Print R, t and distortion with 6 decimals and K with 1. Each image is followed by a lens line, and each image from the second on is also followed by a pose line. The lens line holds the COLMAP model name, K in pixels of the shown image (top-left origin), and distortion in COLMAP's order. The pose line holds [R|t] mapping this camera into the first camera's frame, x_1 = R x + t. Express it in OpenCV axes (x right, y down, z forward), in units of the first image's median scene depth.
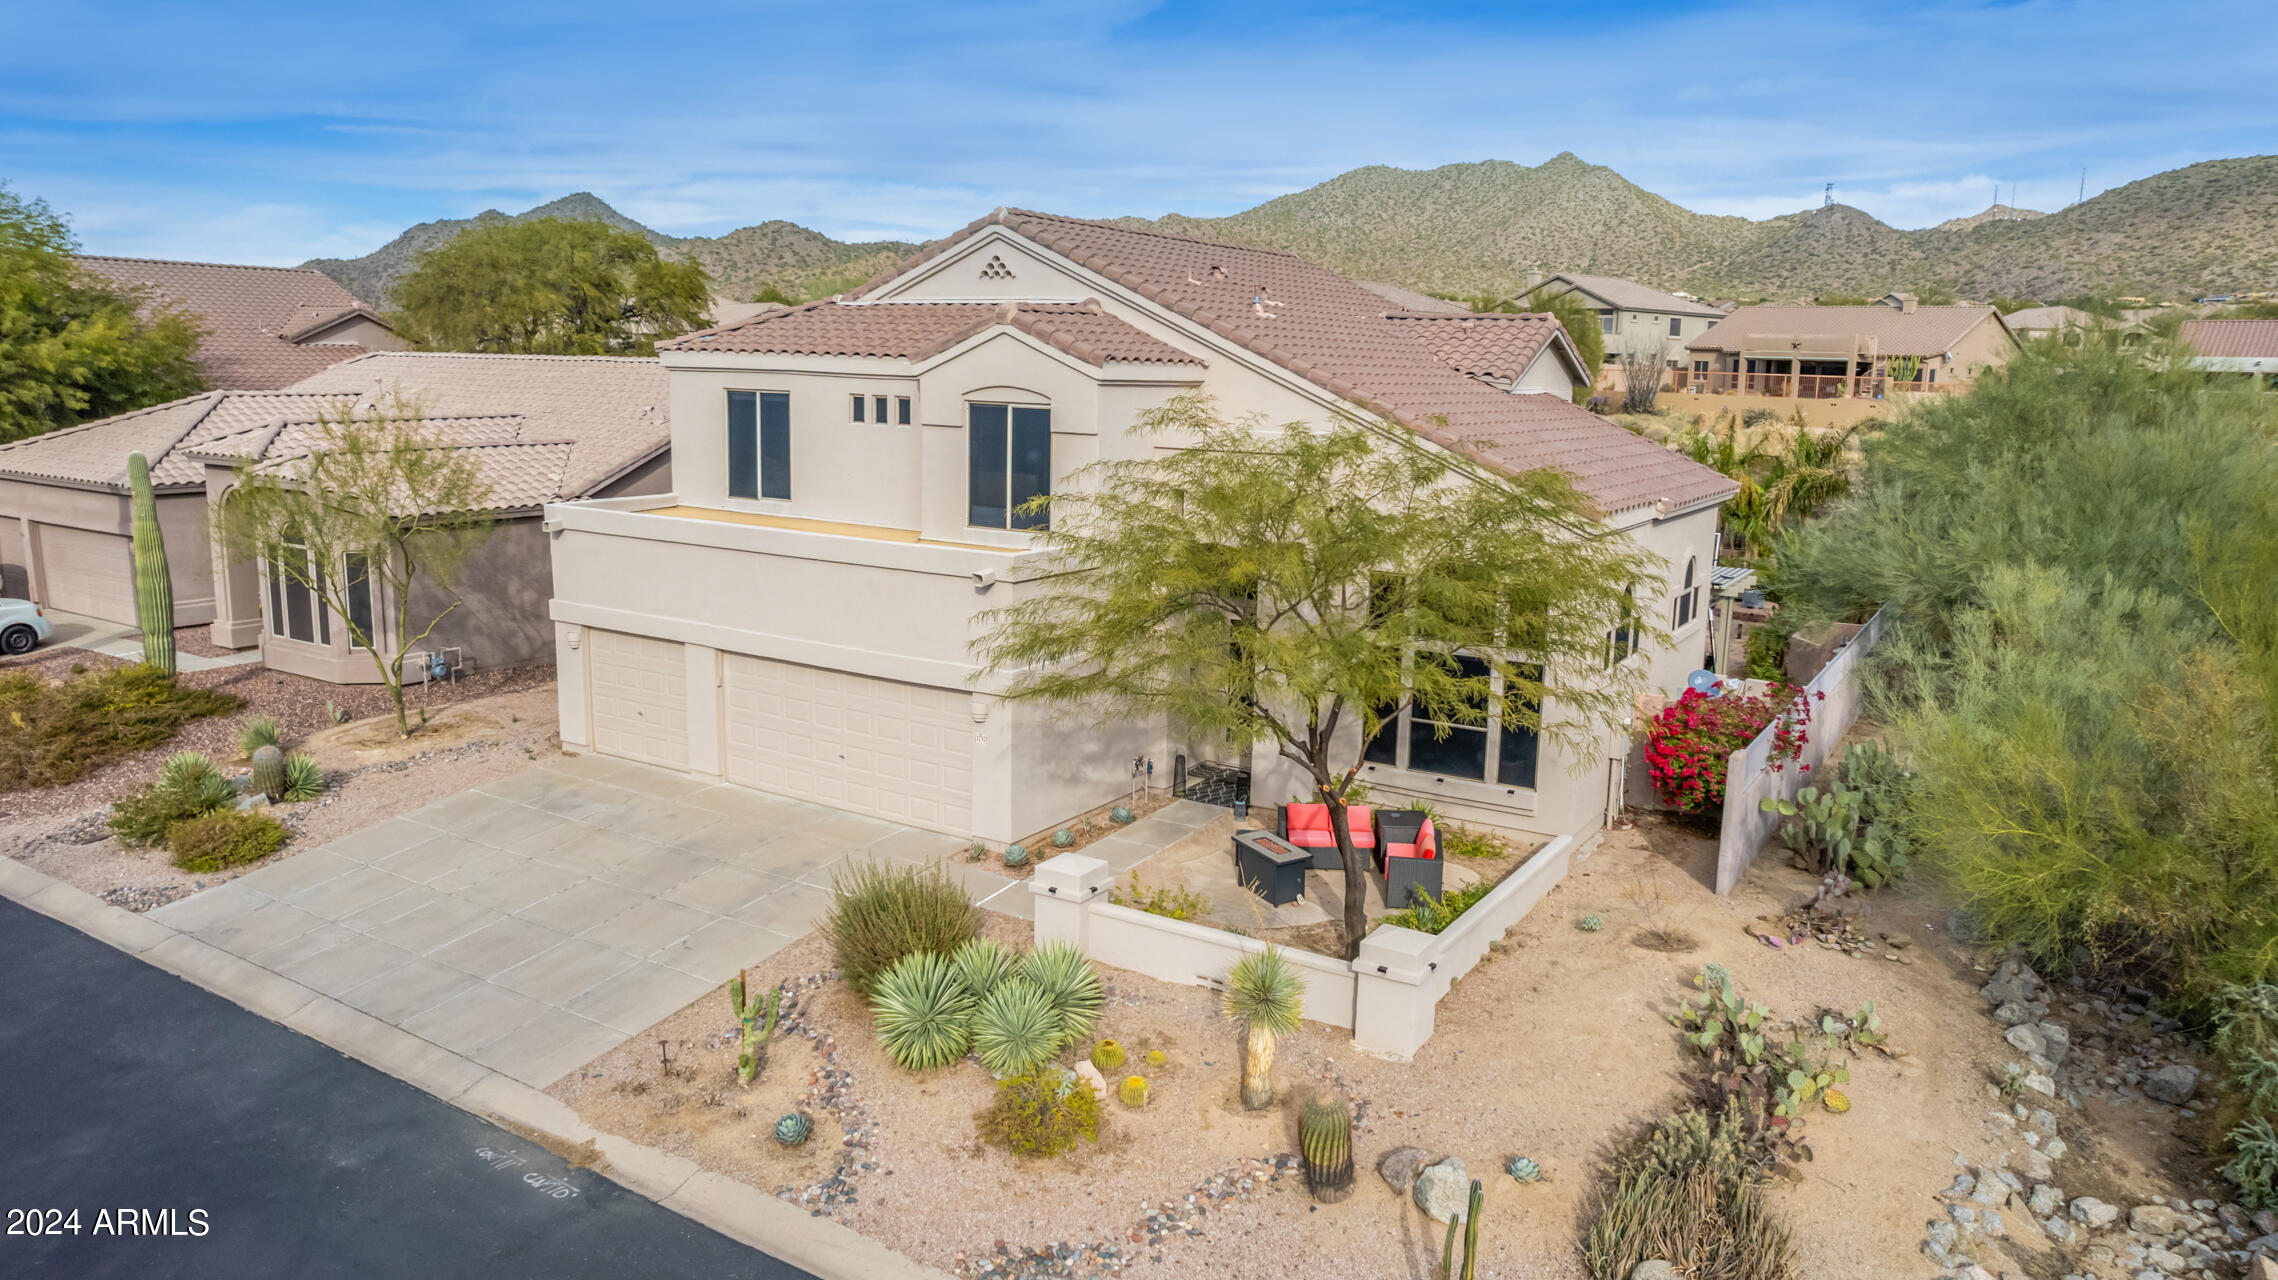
lens RADIAL K [[1531.4, 0, 1143.2], [0, 1531.4, 638.4], [0, 0, 1]] dist [-0.076170, 0.068385]
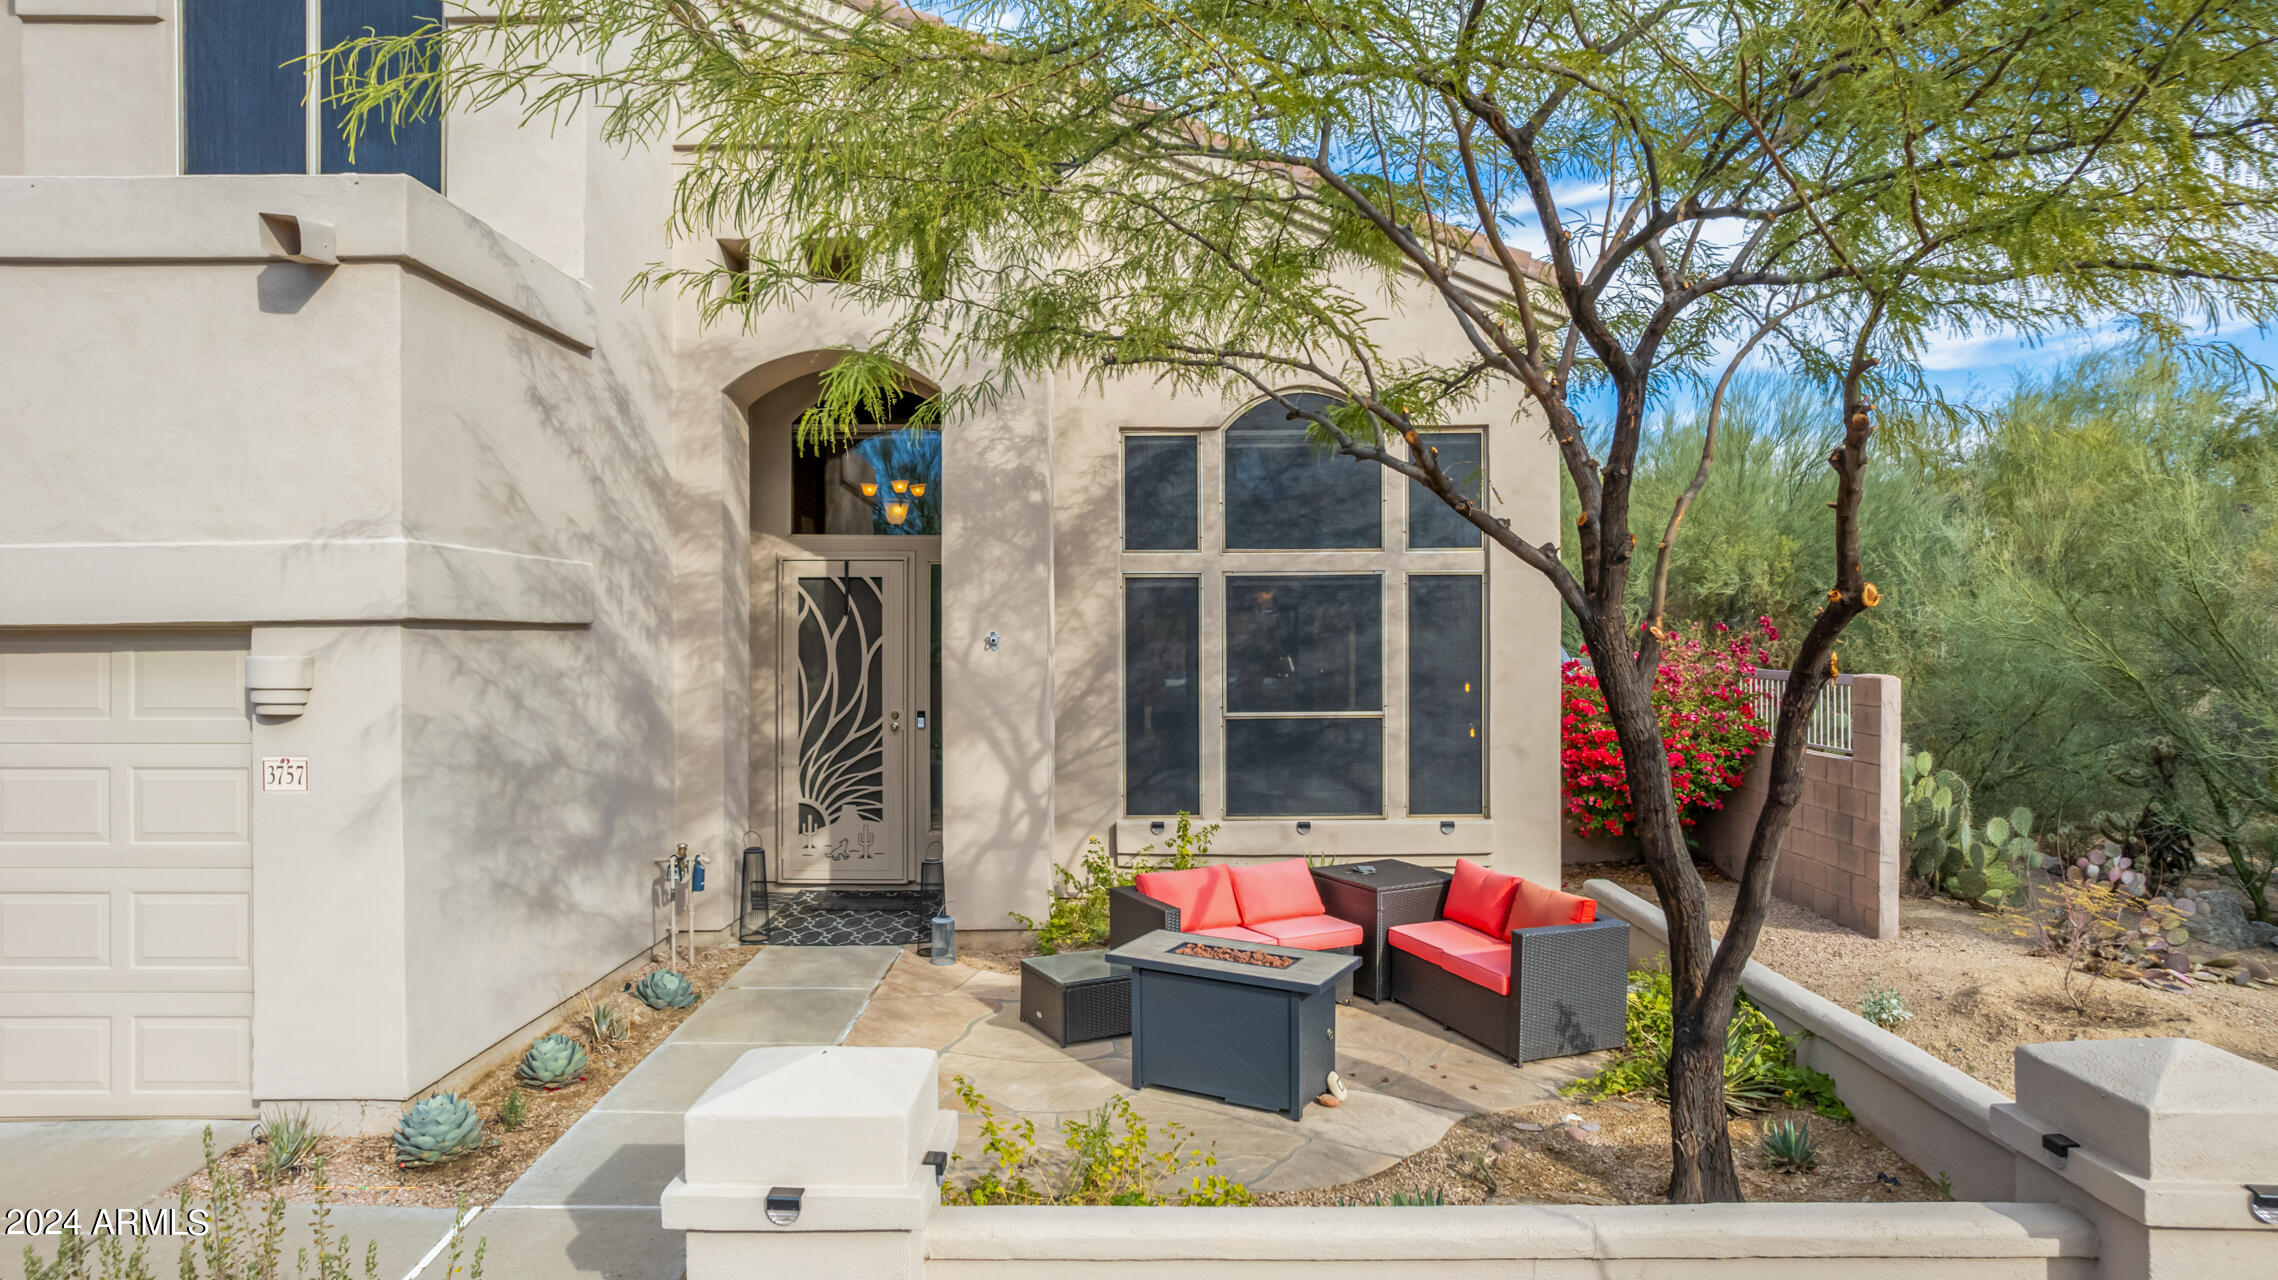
lens RADIAL K [[1489.1, 0, 1146.2], [0, 1489.1, 637.2], [0, 0, 1]] dist [-0.080970, 0.075608]
pose [[0.853922, -0.028901, 0.519597, -0.094661], [0.115108, 0.984215, -0.134428, 0.084855], [-0.507510, 0.174600, 0.843770, 0.560896]]
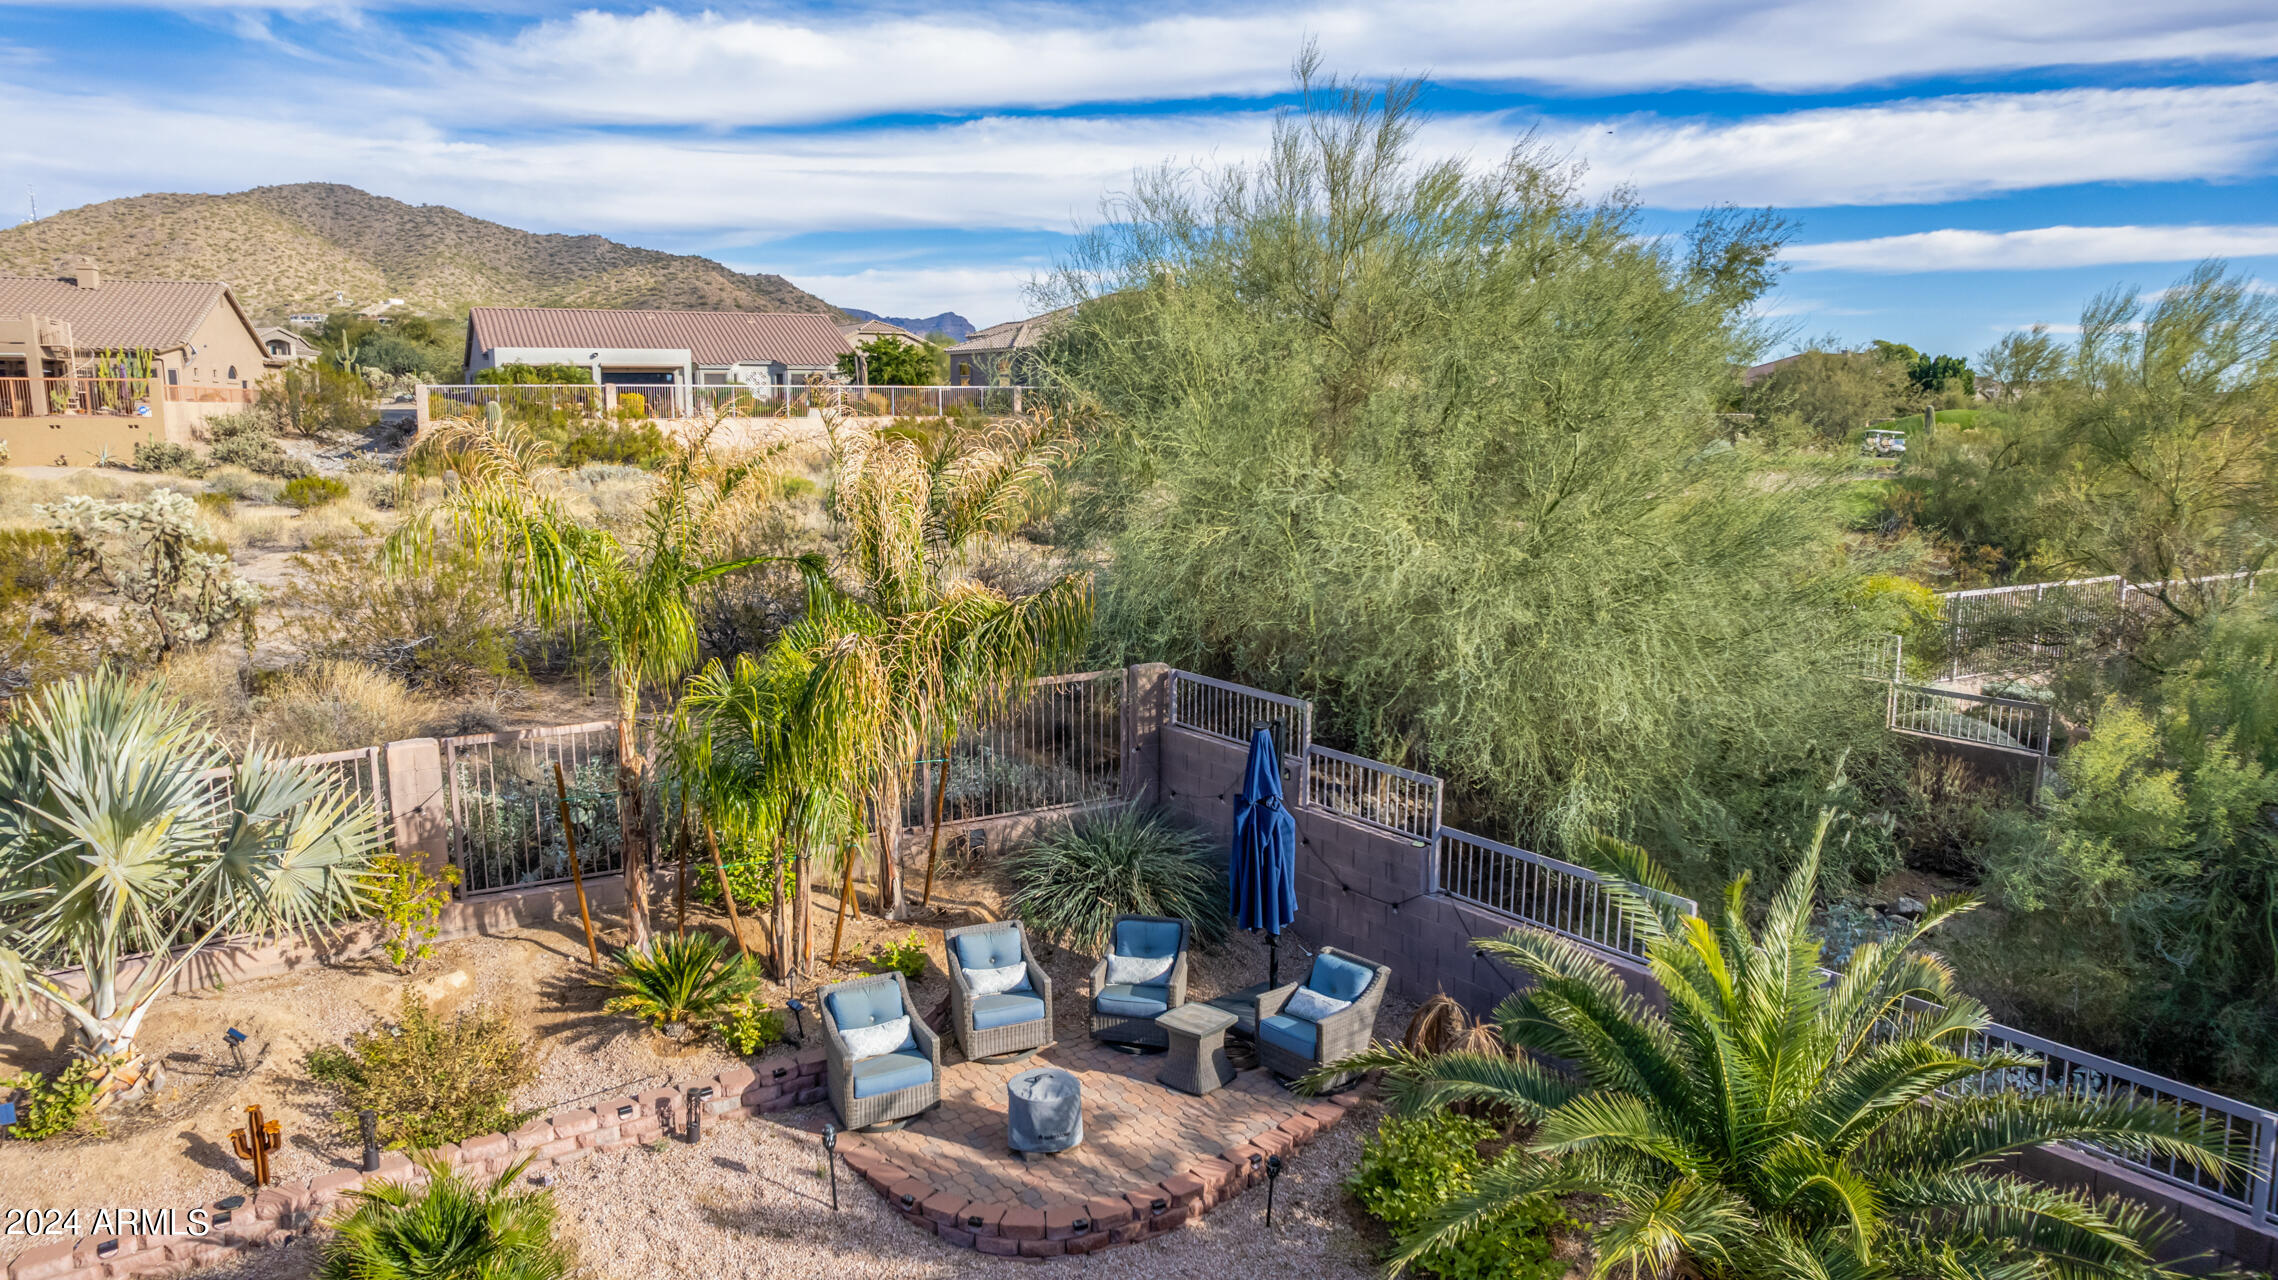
lens RADIAL K [[1457.6, 0, 1144.4], [0, 1457.6, 637.4], [0, 0, 1]] dist [-0.074246, 0.068539]
pose [[0.371327, -0.167535, 0.913262, 0.341199], [0.175021, 0.978584, 0.108356, -0.228079], [-0.911857, 0.119605, 0.392697, 1.540880]]
